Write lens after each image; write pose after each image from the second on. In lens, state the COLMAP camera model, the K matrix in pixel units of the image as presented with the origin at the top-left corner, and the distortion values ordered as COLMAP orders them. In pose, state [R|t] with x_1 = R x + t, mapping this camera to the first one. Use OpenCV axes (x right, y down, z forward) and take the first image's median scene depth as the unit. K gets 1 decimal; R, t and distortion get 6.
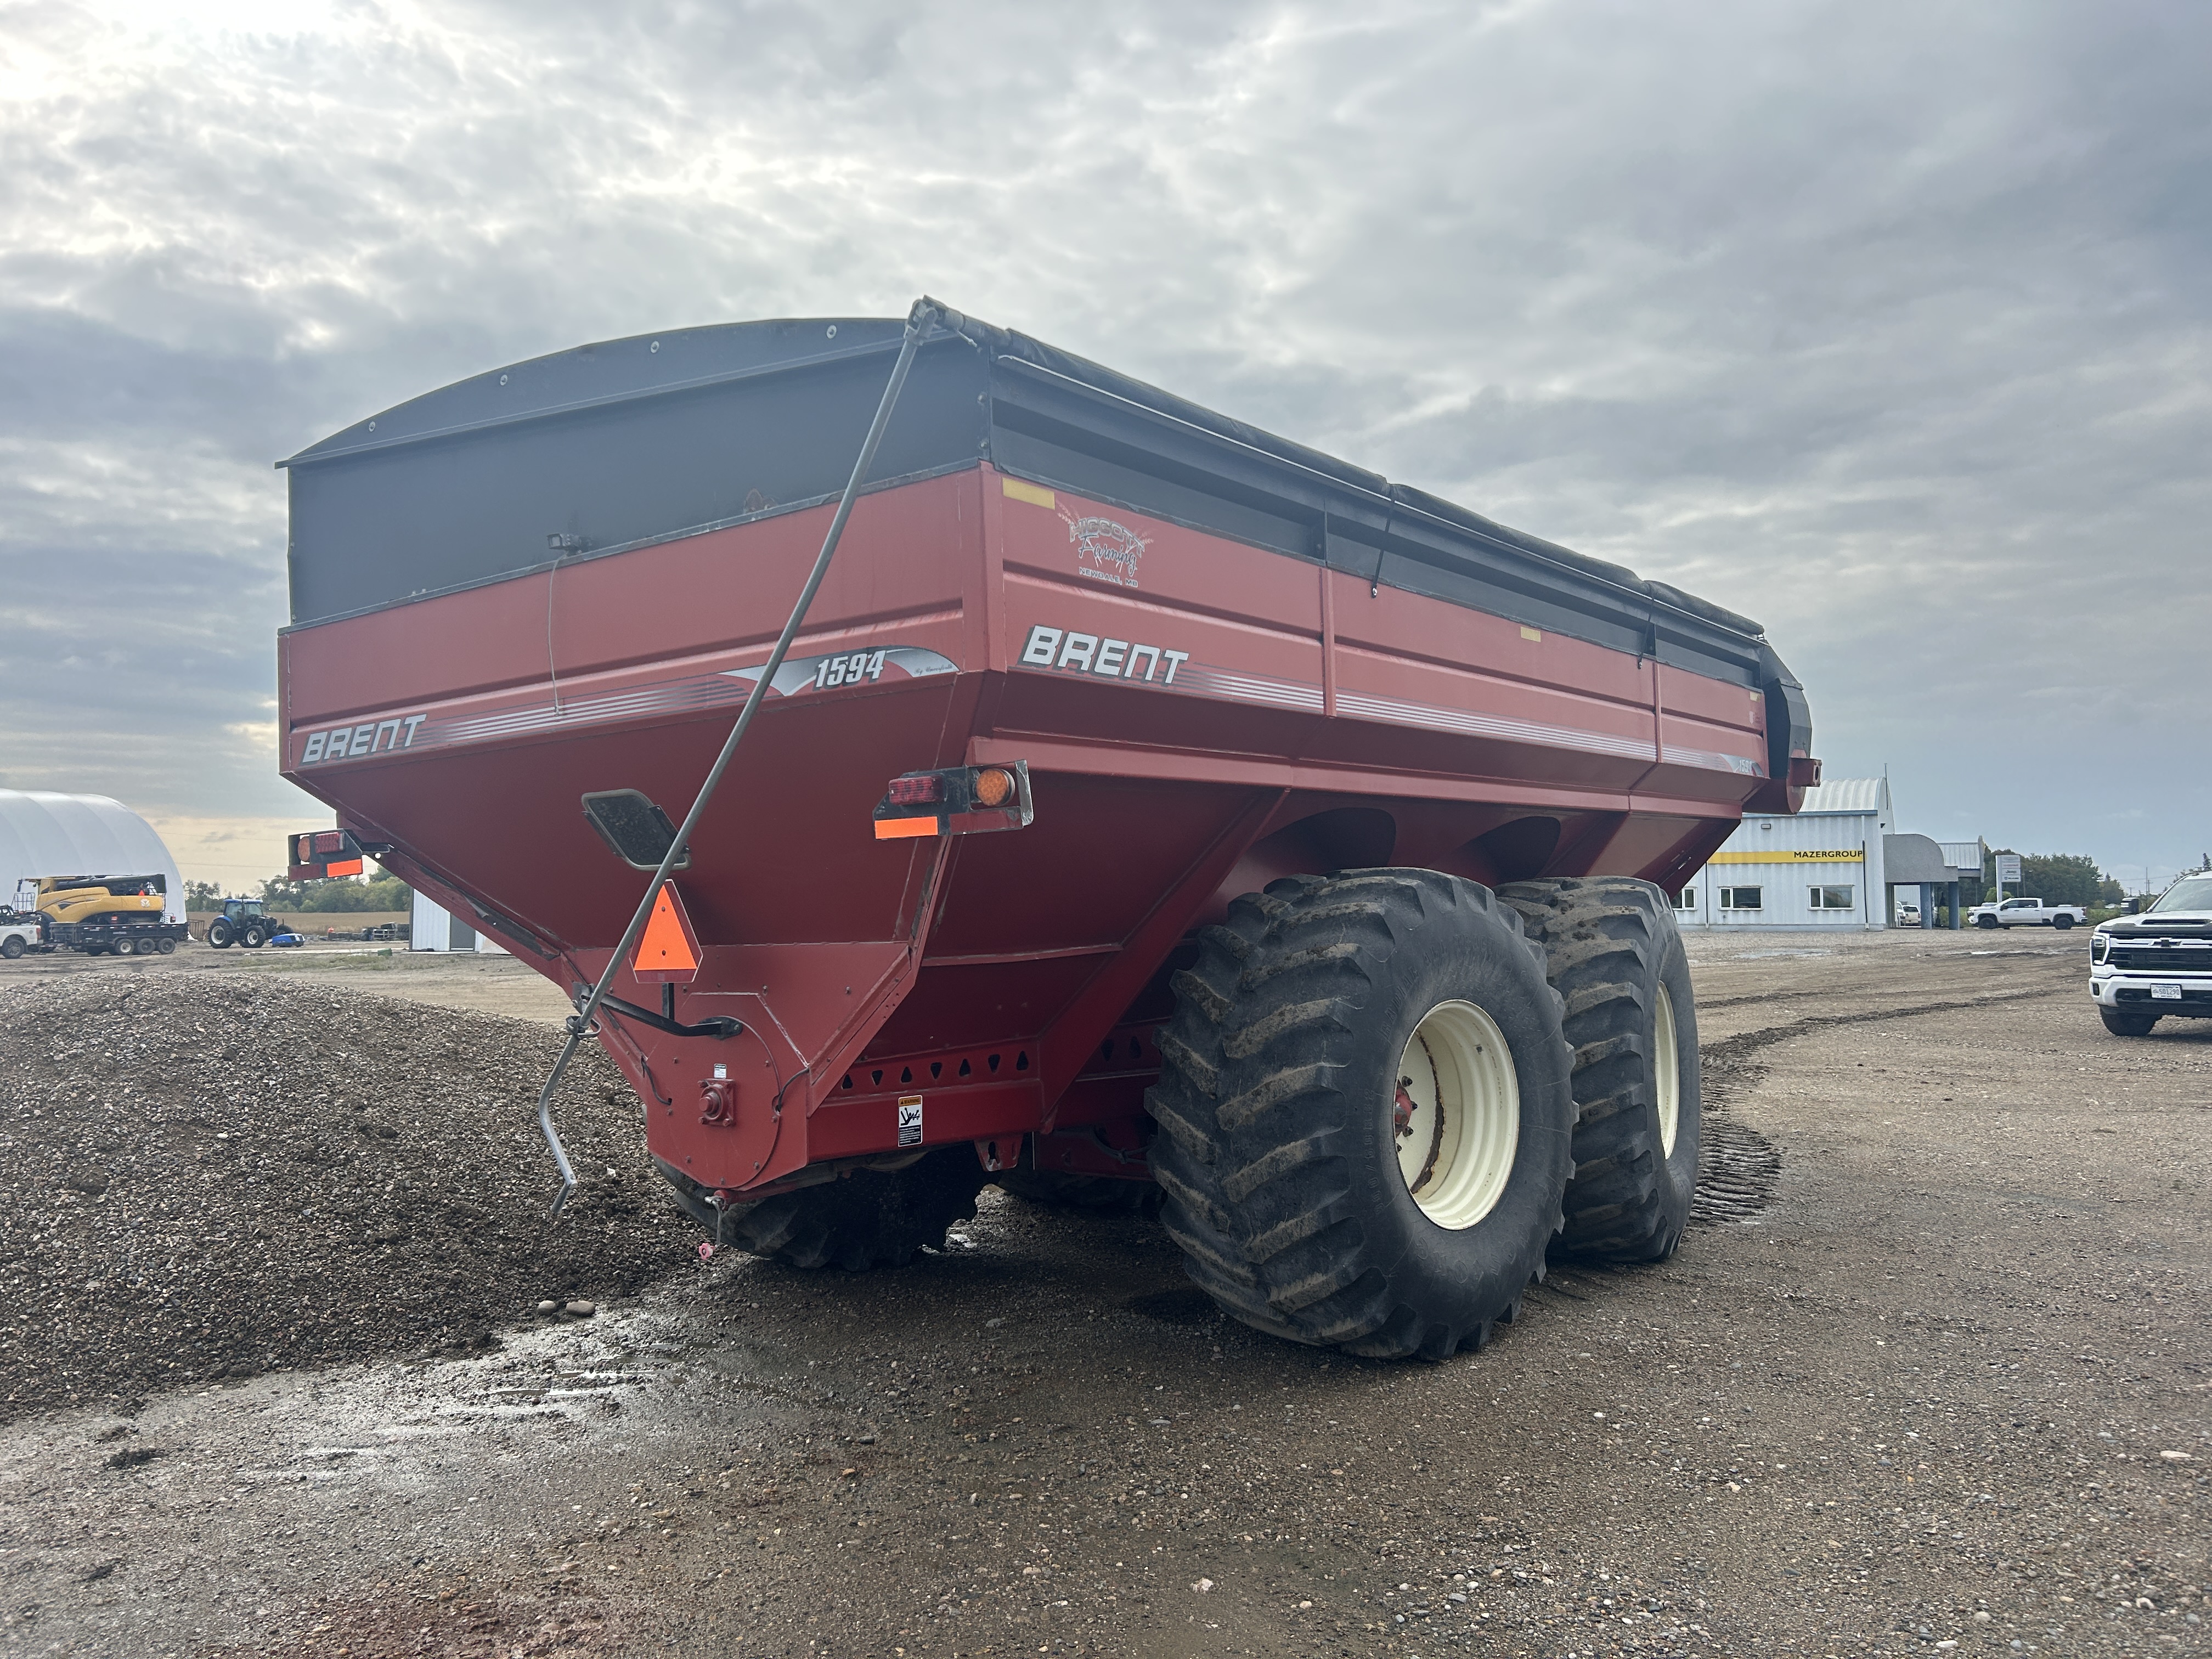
lens RADIAL K [[1737.9, 0, 1106.0], [0, 1737.9, 829.5], [0, 0, 1]] dist [-0.001446, -0.002133]
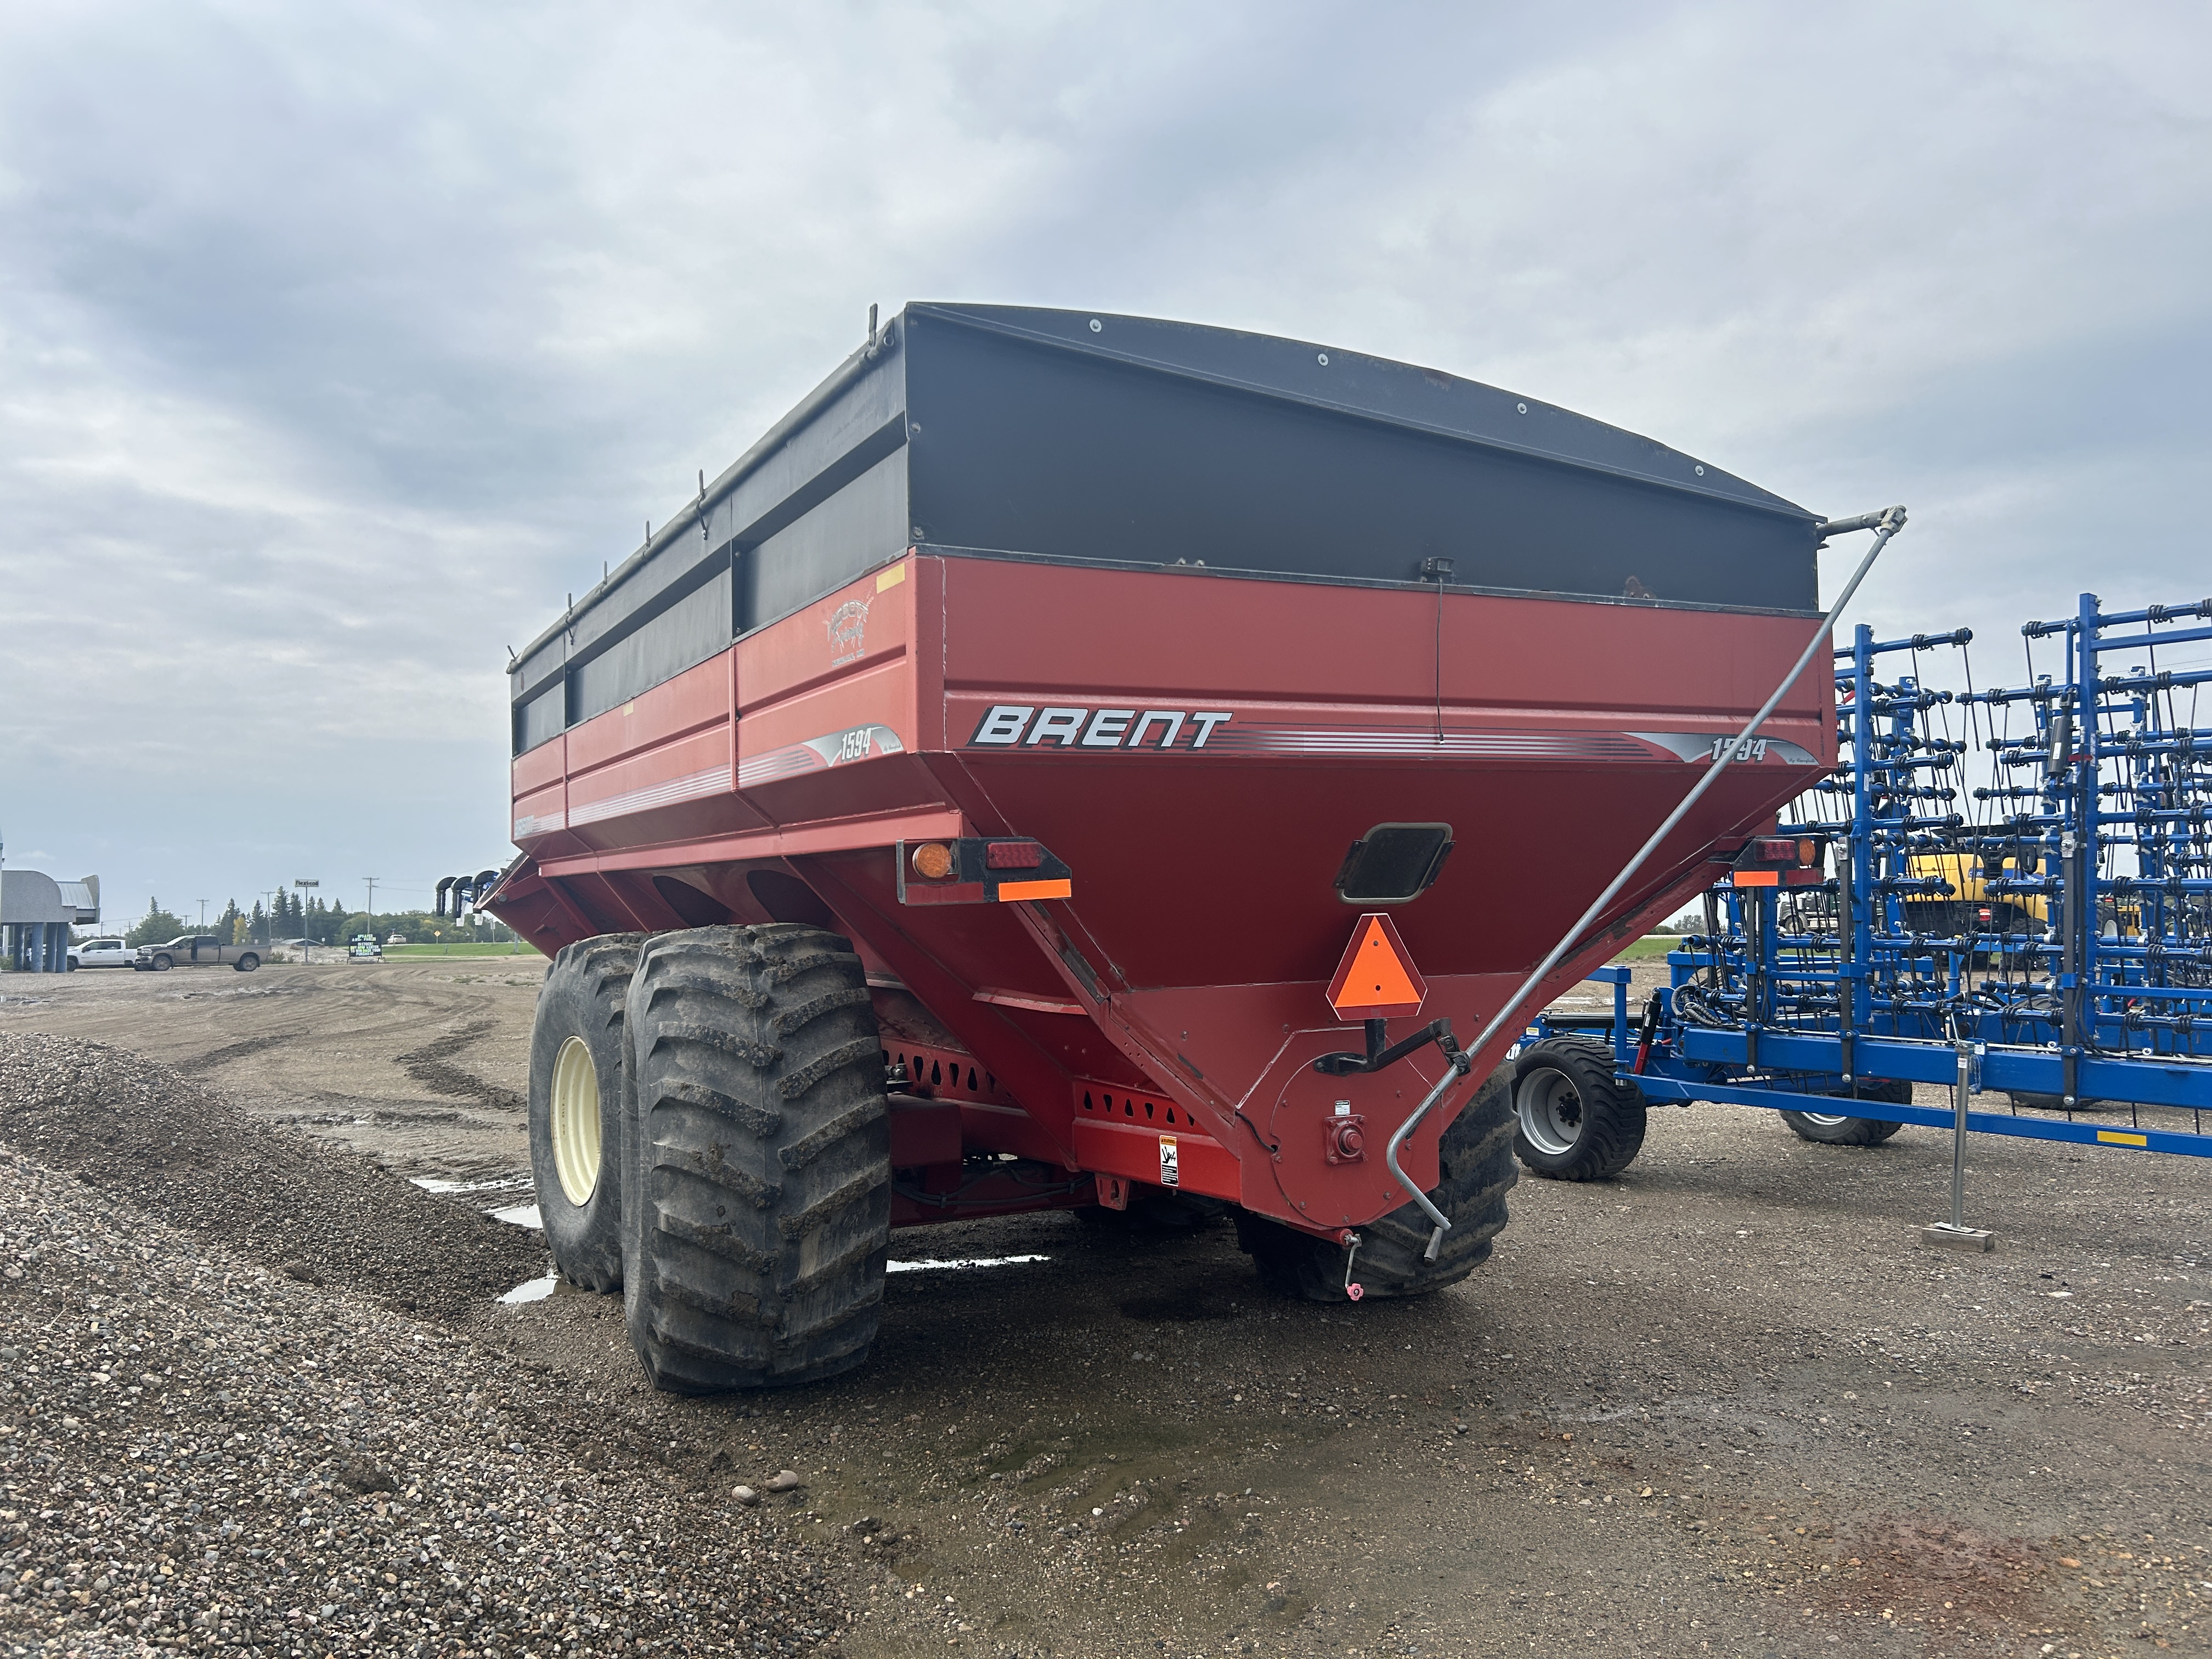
lens RADIAL K [[1650.8, 0, 1094.9], [0, 1650.8, 827.0], [0, 0, 1]] dist [0.046302, -0.001222]
pose [[0.459806, 0.060663, 0.885945, -1.095368], [-0.035951, 0.998118, -0.049685, 0.030155], [-0.887292, -0.009006, 0.461121, 0.669017]]
